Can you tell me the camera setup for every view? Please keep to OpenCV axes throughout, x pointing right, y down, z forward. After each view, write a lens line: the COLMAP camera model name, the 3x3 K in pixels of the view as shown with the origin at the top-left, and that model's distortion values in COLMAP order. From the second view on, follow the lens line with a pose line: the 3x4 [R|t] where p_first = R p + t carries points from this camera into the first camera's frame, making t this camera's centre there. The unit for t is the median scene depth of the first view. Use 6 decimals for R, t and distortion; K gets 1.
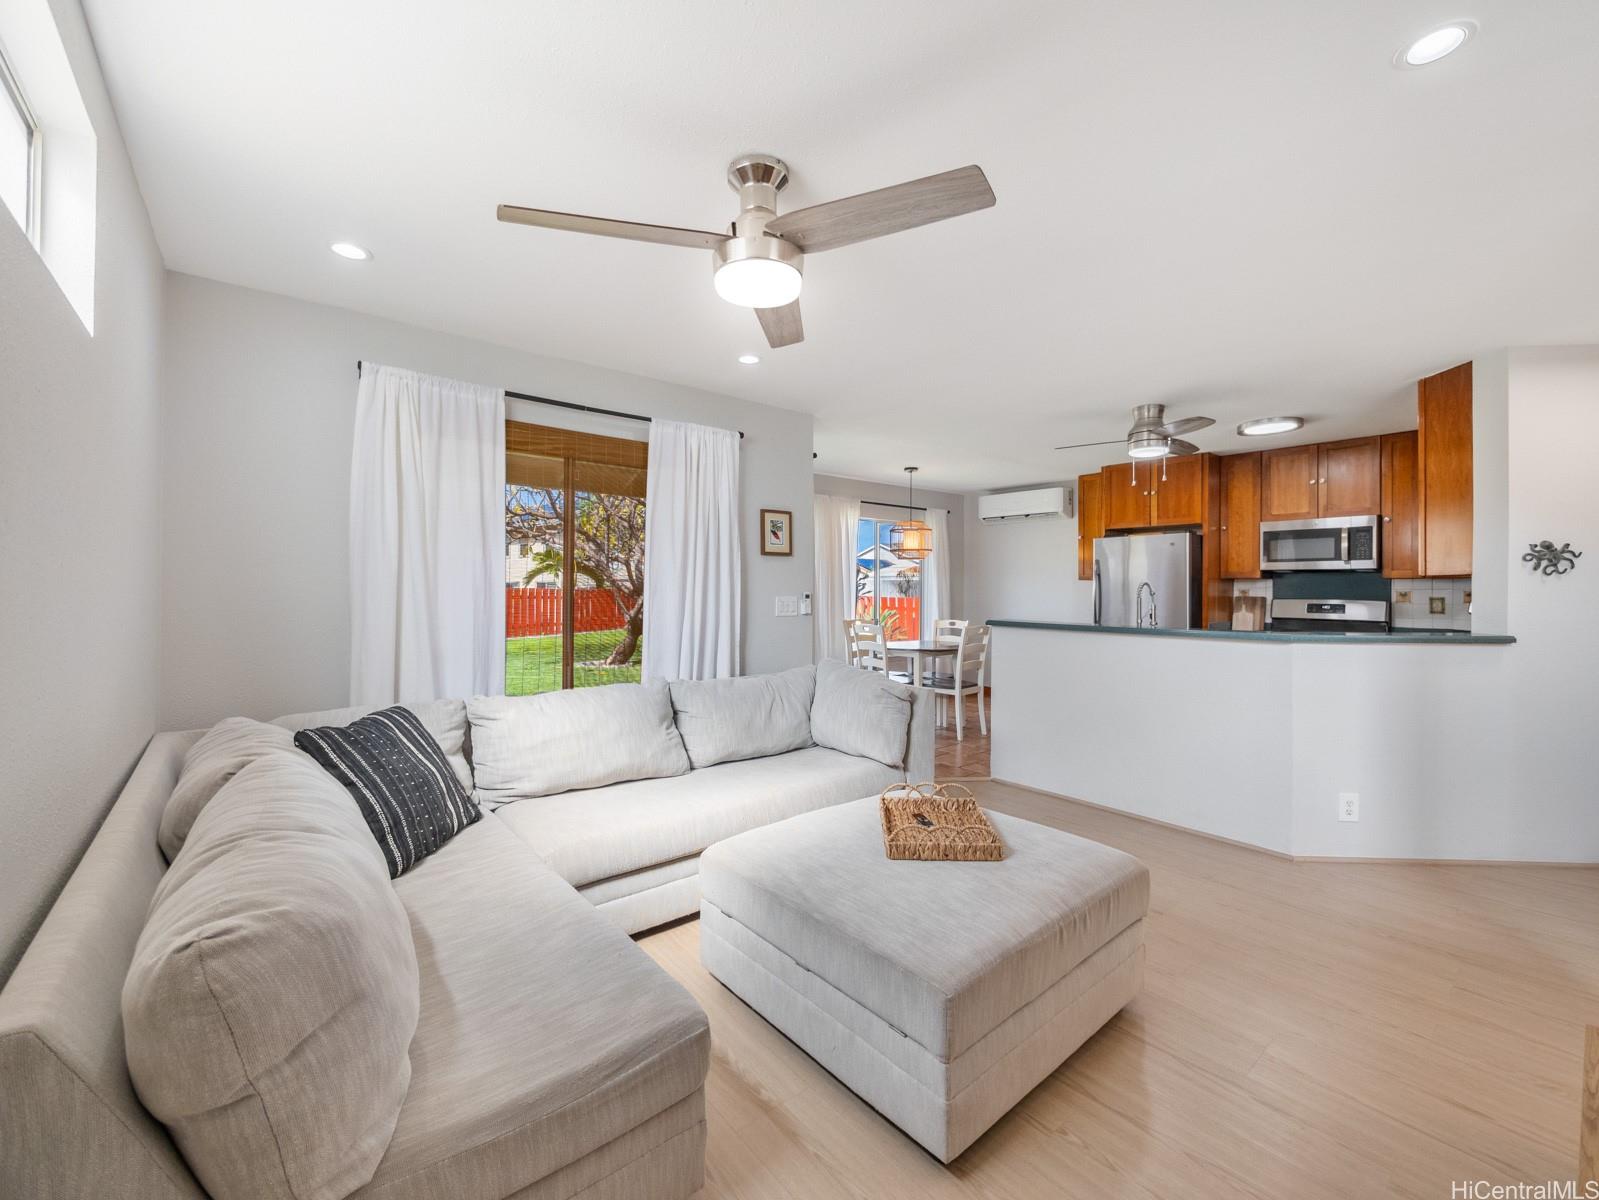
lens RADIAL K [[660.2, 0, 798.0], [0, 660.2, 598.6], [0, 0, 1]] dist [-0.000084, 0.000131]
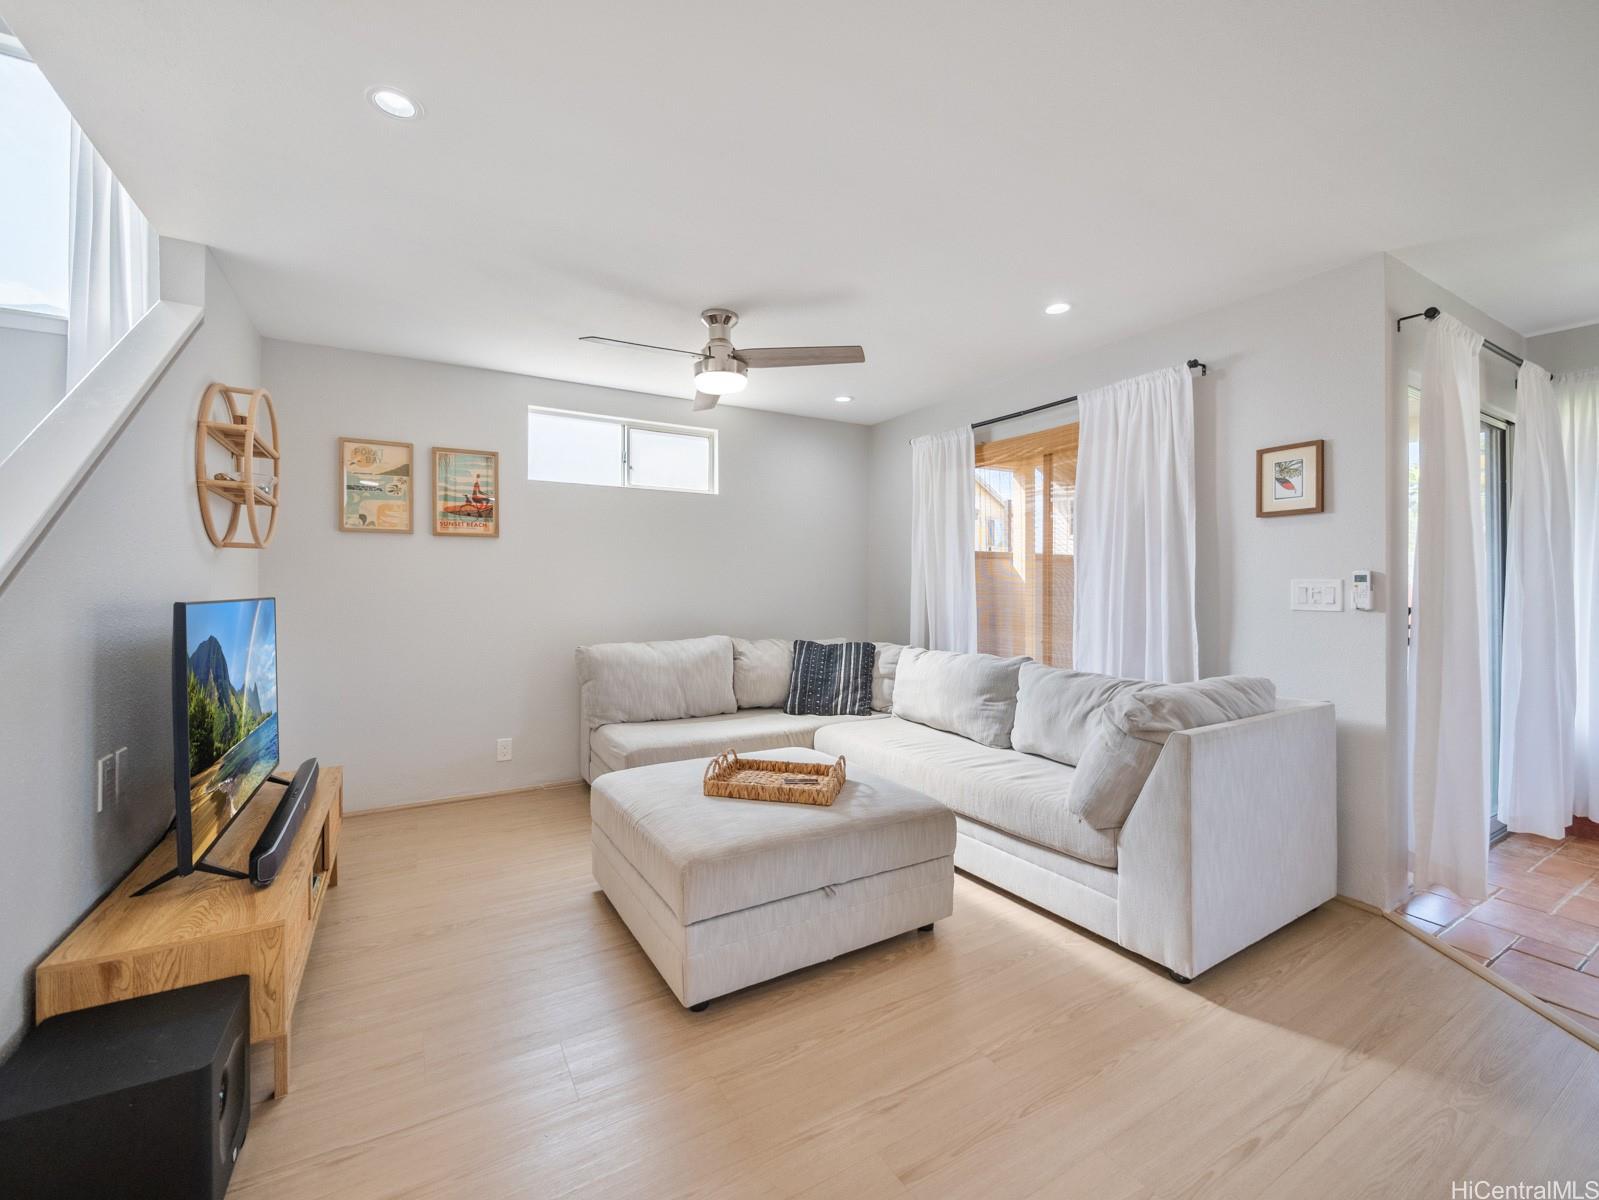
lens RADIAL K [[660.2, 0, 795.9], [0, 660.2, 588.2], [0, 0, 1]] dist [-0.000084, 0.000131]
pose [[-0.151772, -0.006450, -0.988395, 0.788429], [-0.017990, 0.999831, -0.003763, 0.019721], [0.988252, 0.017210, -0.151862, 0.732428]]
